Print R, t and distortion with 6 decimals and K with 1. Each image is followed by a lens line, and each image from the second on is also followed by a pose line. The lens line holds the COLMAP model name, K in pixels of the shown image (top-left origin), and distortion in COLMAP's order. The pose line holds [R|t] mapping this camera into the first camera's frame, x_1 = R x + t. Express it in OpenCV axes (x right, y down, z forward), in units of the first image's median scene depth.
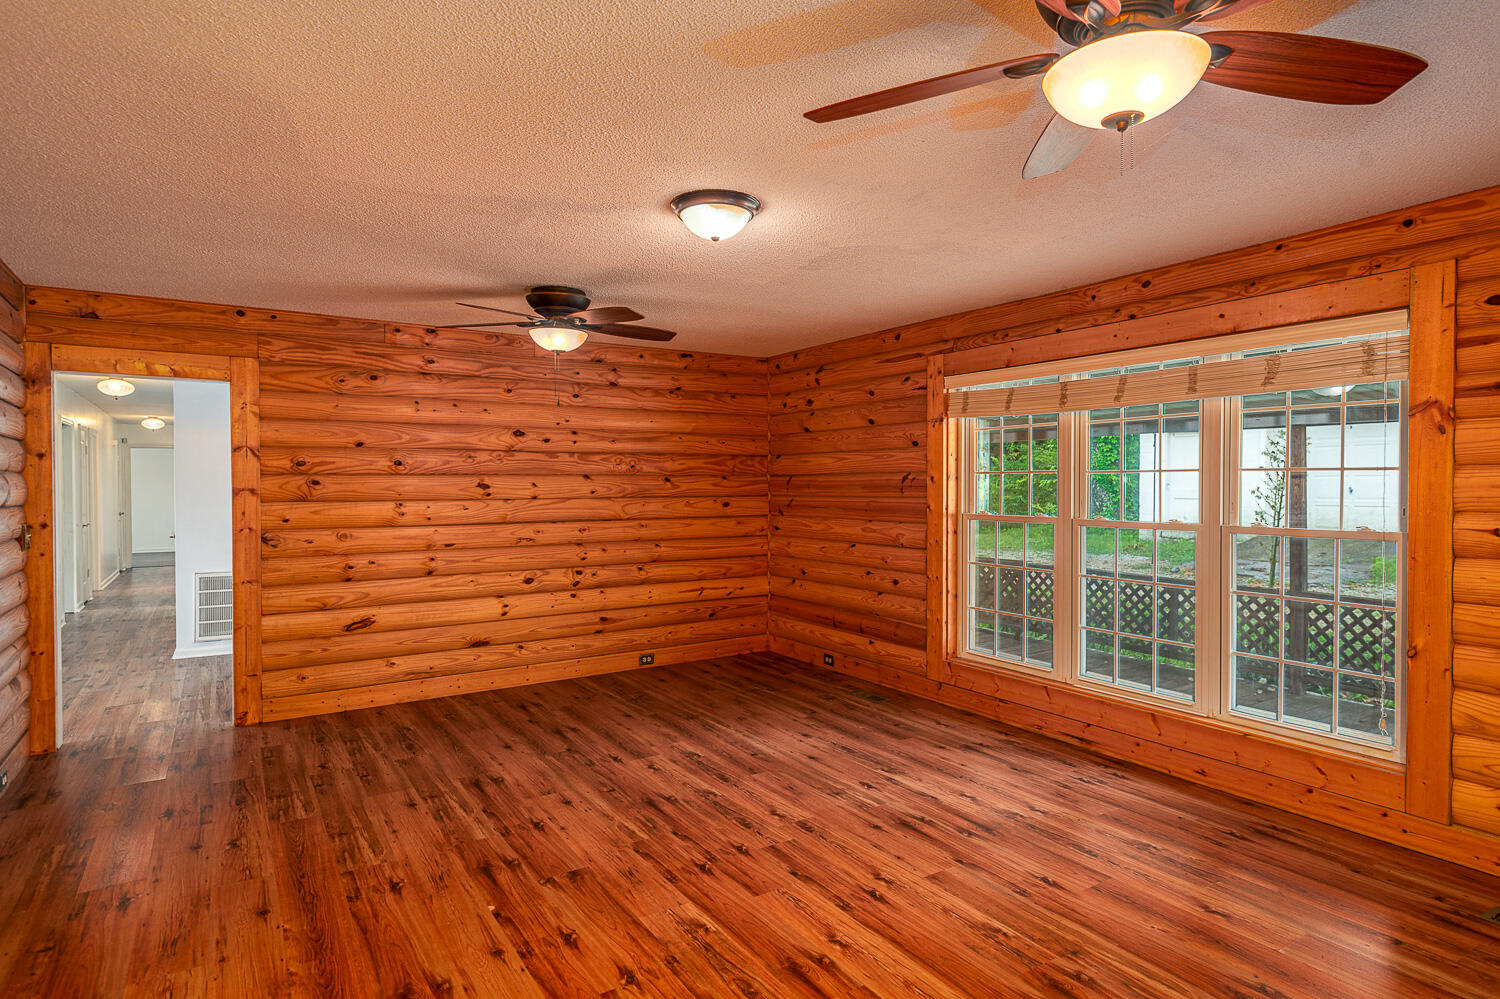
lens RADIAL K [[851.2, 0, 746.1], [0, 851.2, 490.6], [0, 0, 1]] dist [0.035040, -0.006778]
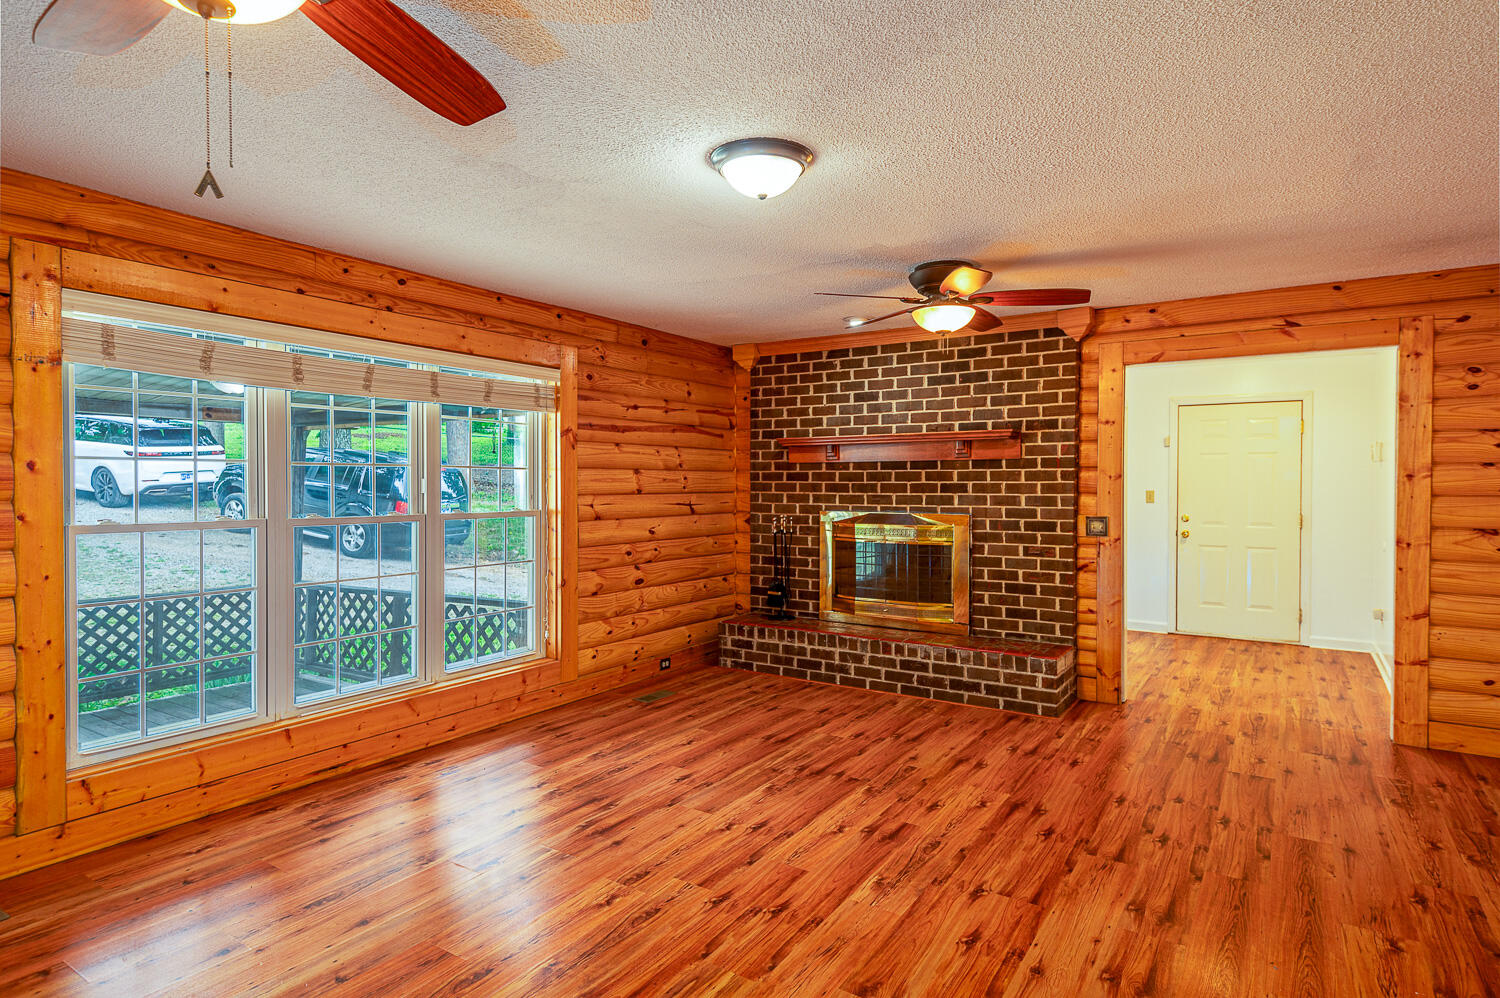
lens RADIAL K [[851.2, 0, 747.9], [0, 851.2, 502.2], [0, 0, 1]] dist [0.035040, -0.006778]
pose [[-0.442805, -0.022111, 0.896345, -0.783075], [0.006466, 0.999591, 0.027853, -0.006268], [-0.896594, 0.018129, -0.442481, 1.346055]]
